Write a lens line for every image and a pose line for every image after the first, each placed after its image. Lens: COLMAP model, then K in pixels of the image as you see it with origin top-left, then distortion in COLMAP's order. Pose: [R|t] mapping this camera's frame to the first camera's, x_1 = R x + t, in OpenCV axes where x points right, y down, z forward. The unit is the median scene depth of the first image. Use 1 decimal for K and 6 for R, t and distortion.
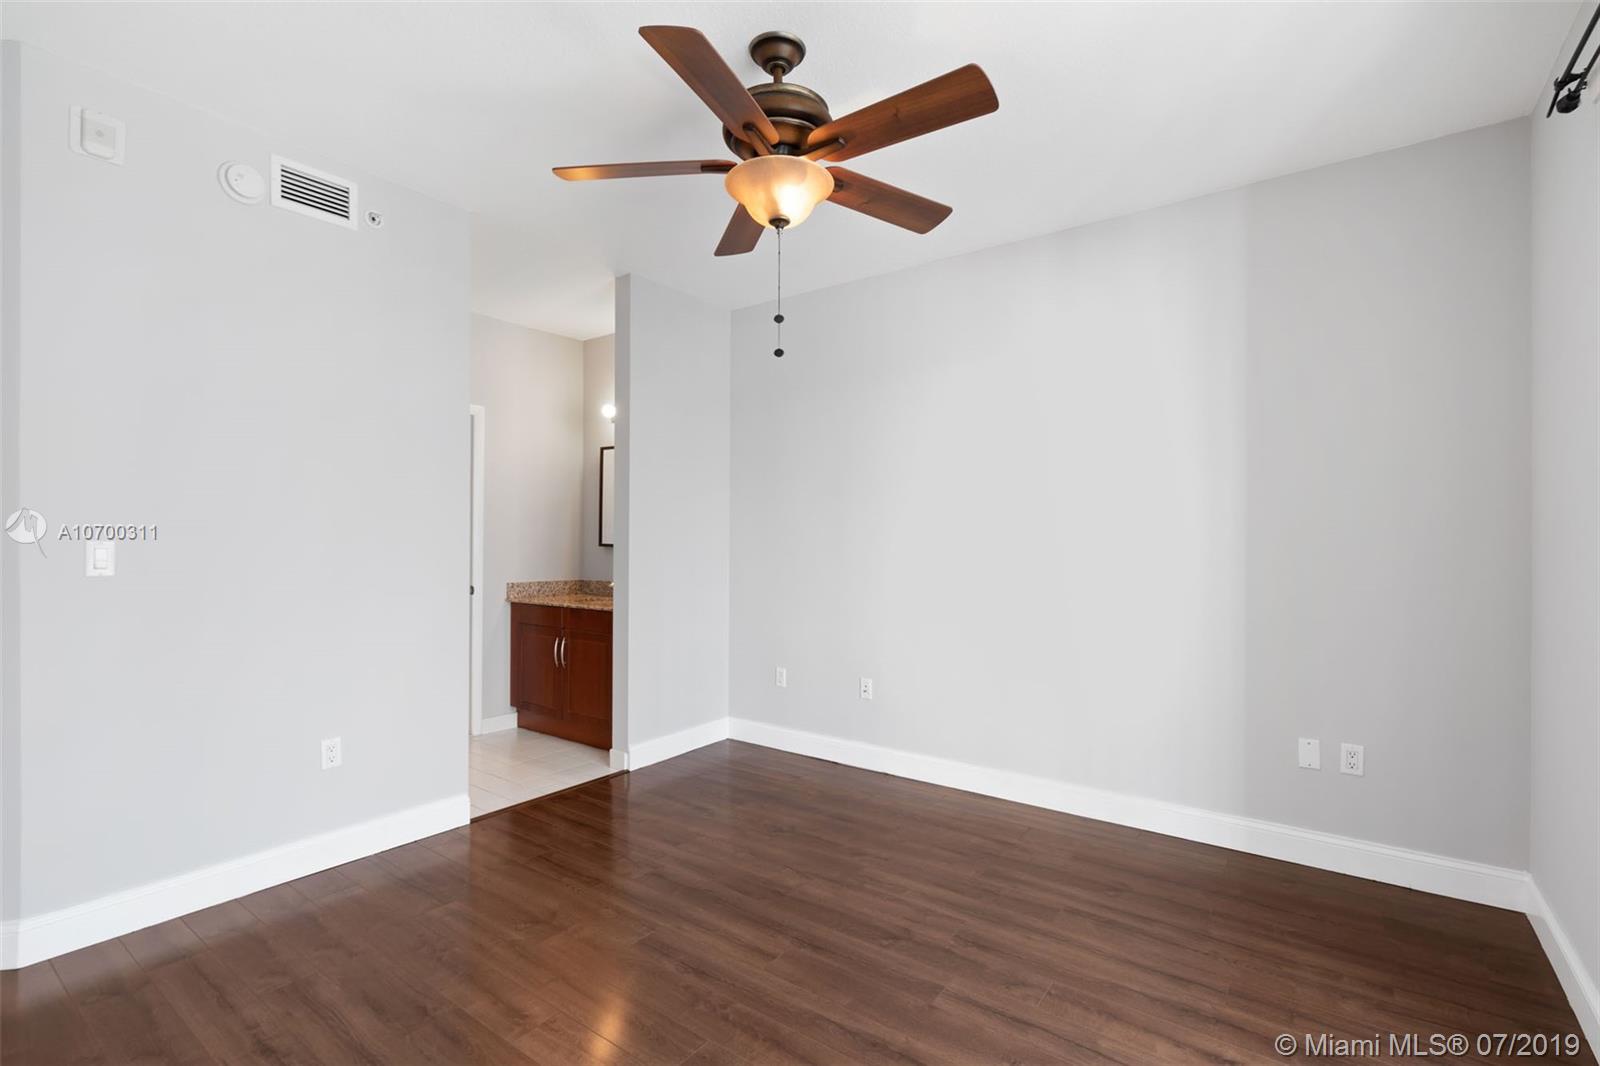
lens RADIAL K [[728.2, 0, 800.0], [0, 728.2, 533.0], [0, 0, 1]] dist [-0.003388, 0.001686]
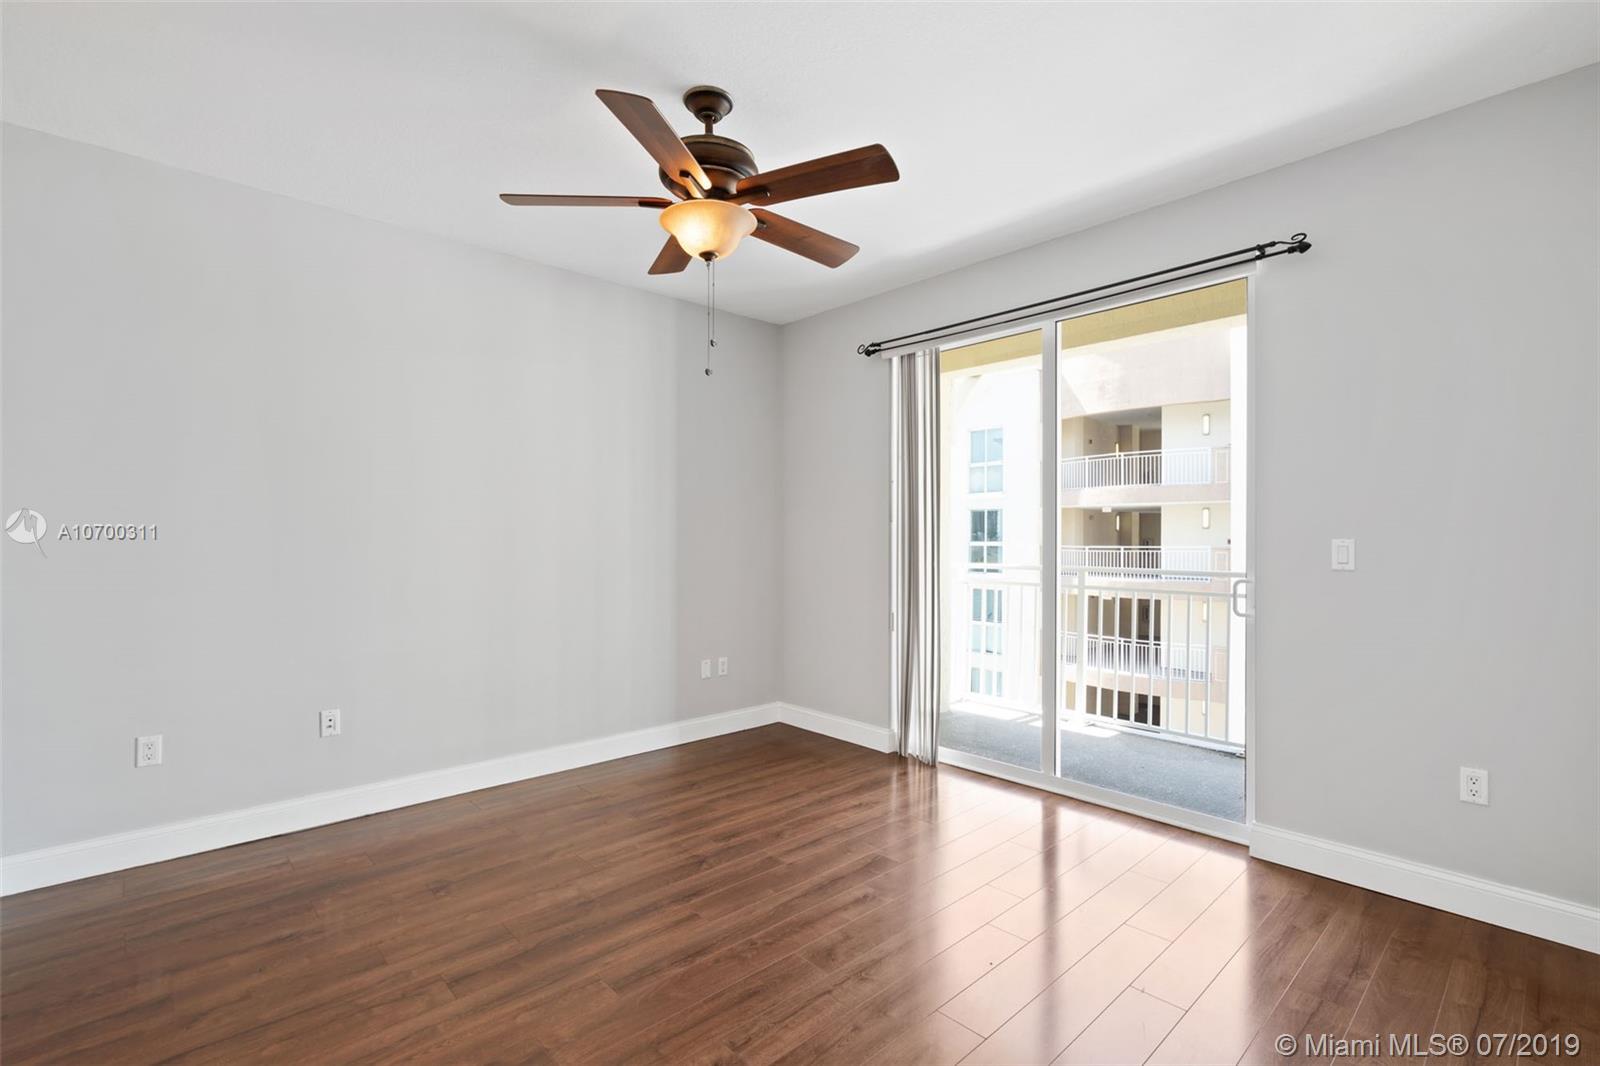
lens RADIAL K [[728.2, 0, 800.0], [0, 728.2, 533.0], [0, 0, 1]] dist [-0.003388, 0.001686]
pose [[0.183405, 0.003715, 0.983030, -1.101867], [-0.014145, 0.999899, -0.001139, -0.000532], [-0.982936, -0.013696, 0.183439, 0.648797]]
